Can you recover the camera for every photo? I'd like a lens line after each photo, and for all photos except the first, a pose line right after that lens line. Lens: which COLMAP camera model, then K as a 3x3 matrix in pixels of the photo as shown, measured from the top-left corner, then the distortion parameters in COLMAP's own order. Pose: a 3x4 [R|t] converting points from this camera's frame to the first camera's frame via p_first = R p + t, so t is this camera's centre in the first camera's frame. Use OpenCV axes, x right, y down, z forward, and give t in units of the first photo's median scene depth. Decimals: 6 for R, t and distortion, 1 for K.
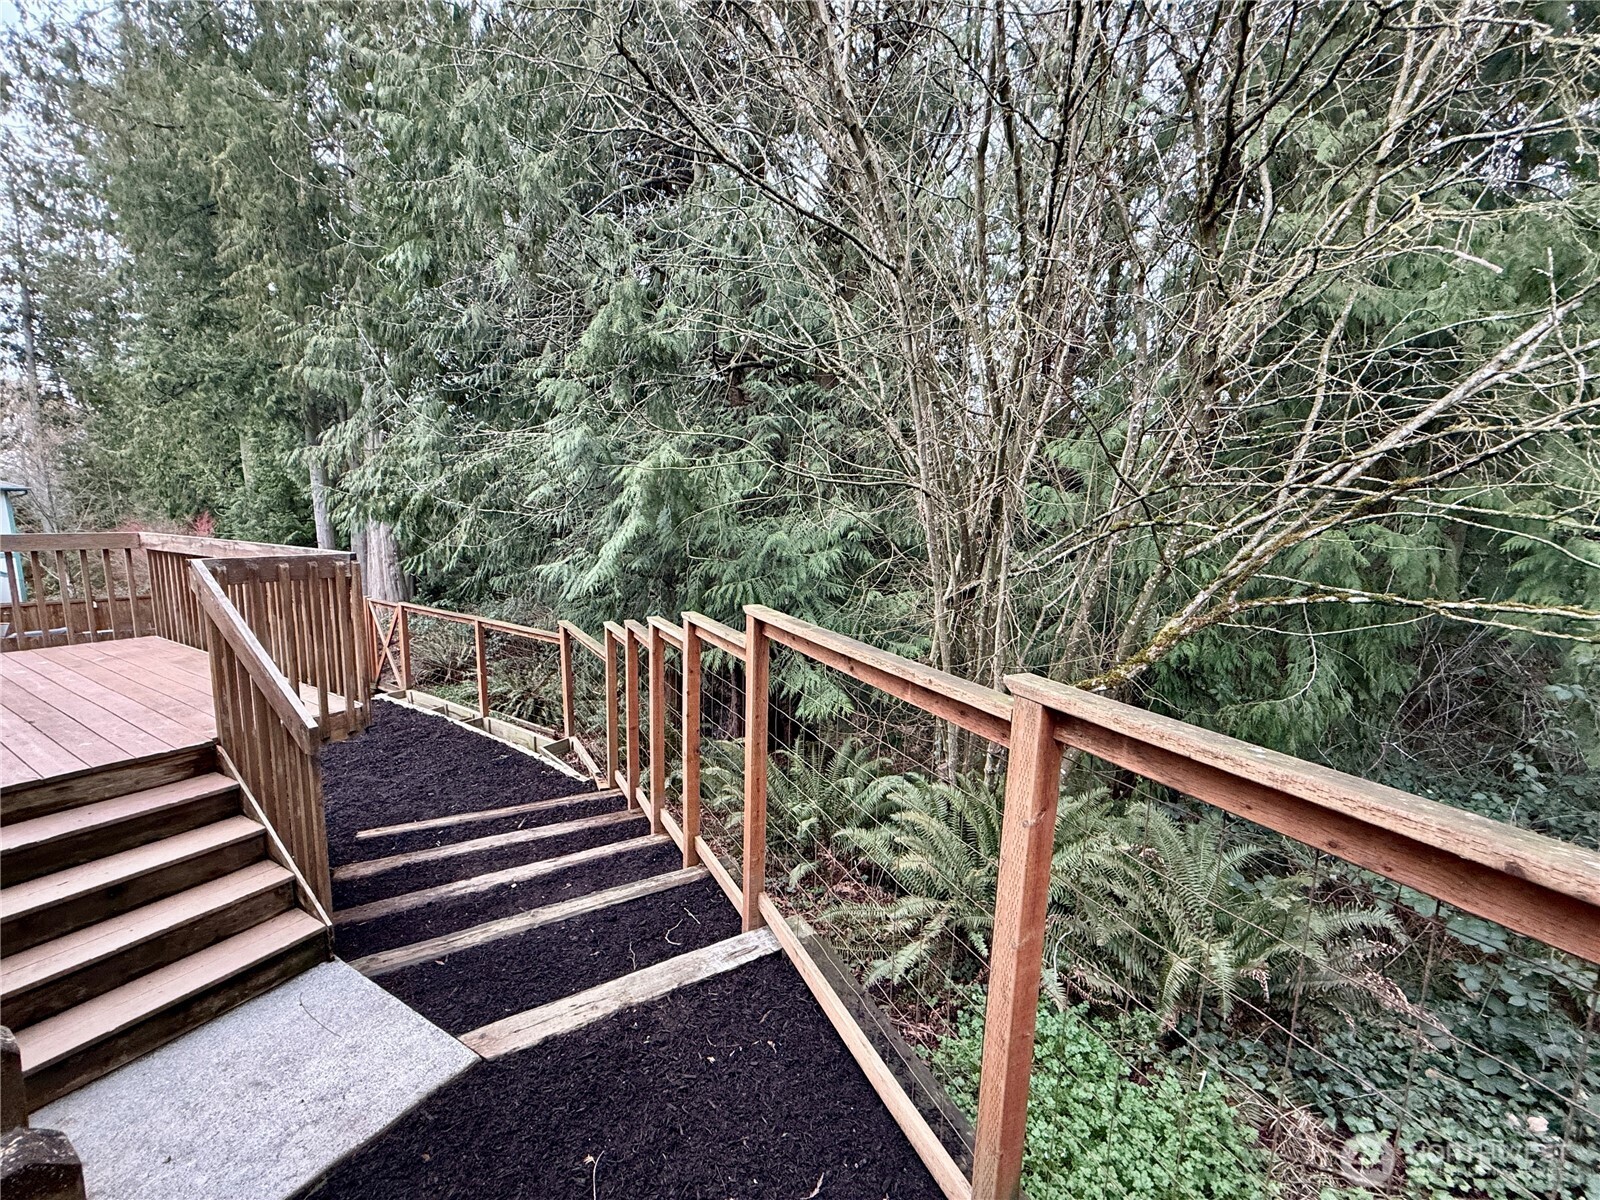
lens RADIAL K [[641.6, 0, 798.9], [0, 641.6, 591.8], [0, 0, 1]] dist [0.002045, 0.000543]
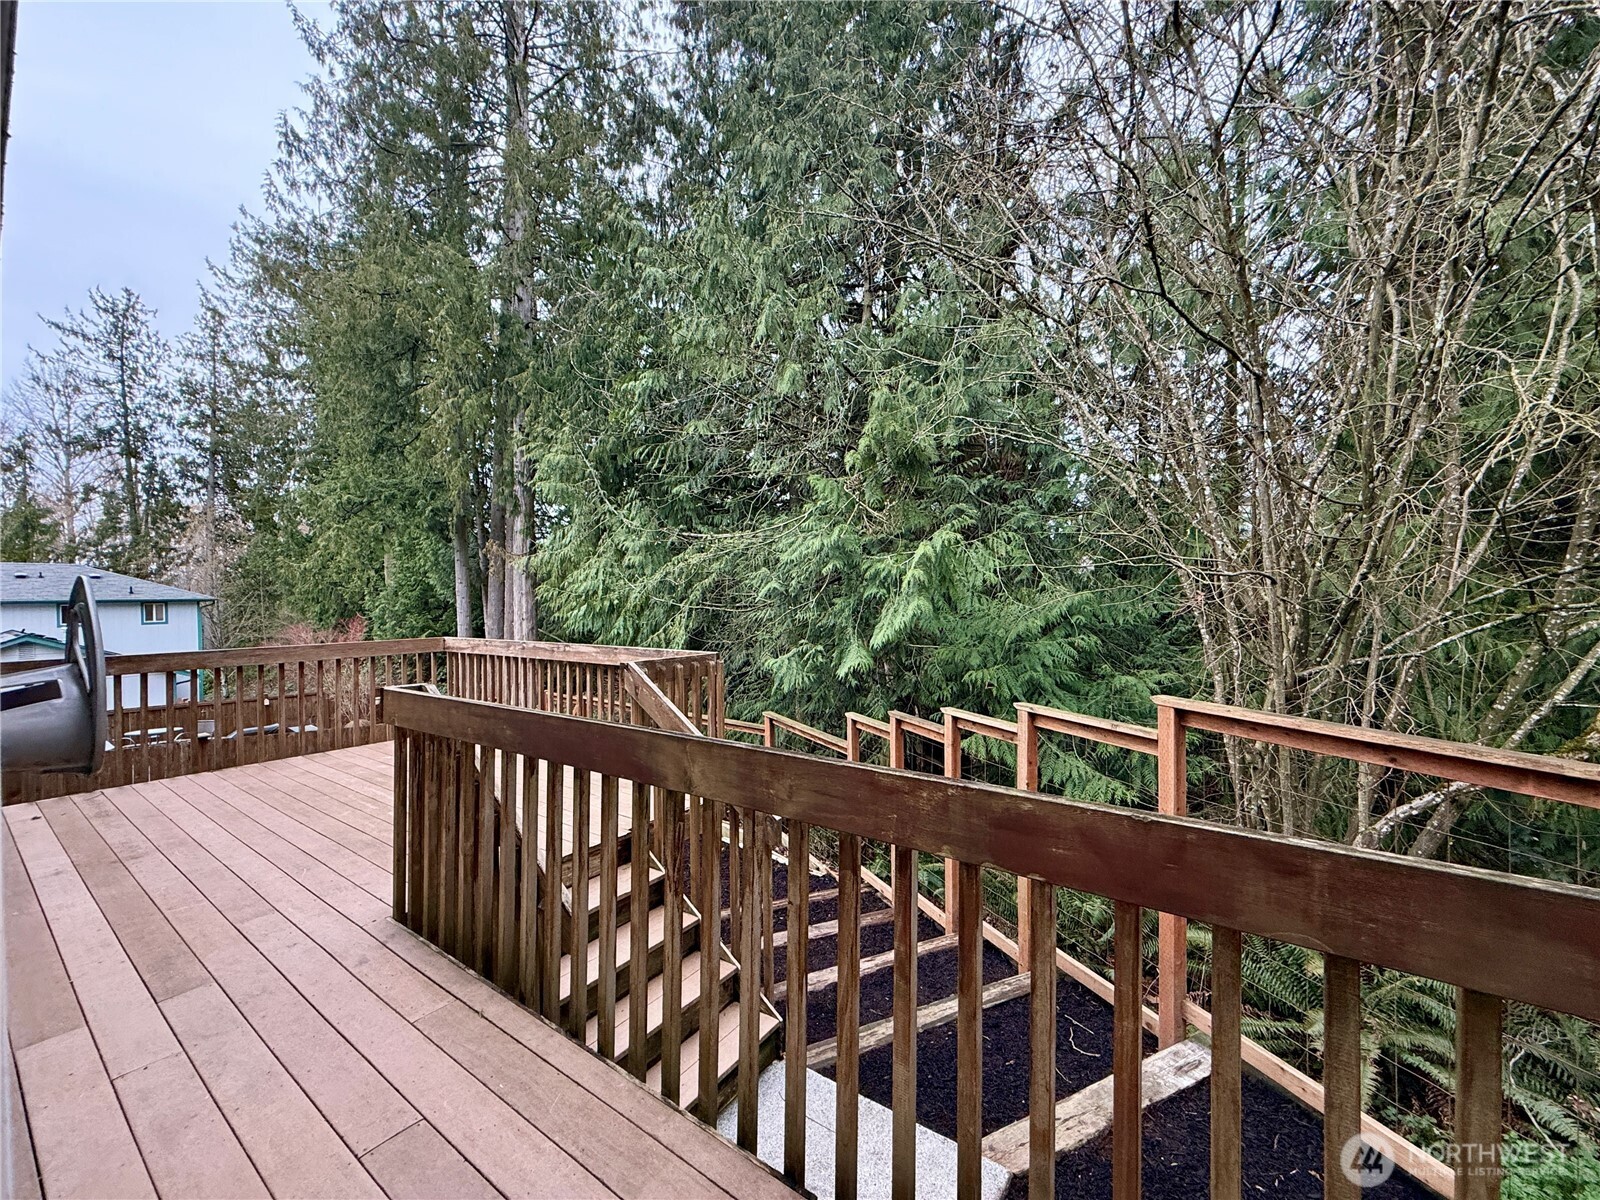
lens RADIAL K [[641.6, 0, 801.7], [0, 641.6, 601.5], [0, 0, 1]] dist [0.002045, 0.000543]
pose [[0.994270, -0.025517, -0.103805, -0.194899], [0.012394, 0.992060, -0.125154, -0.000416], [0.106175, 0.123150, 0.986692, -0.025255]]
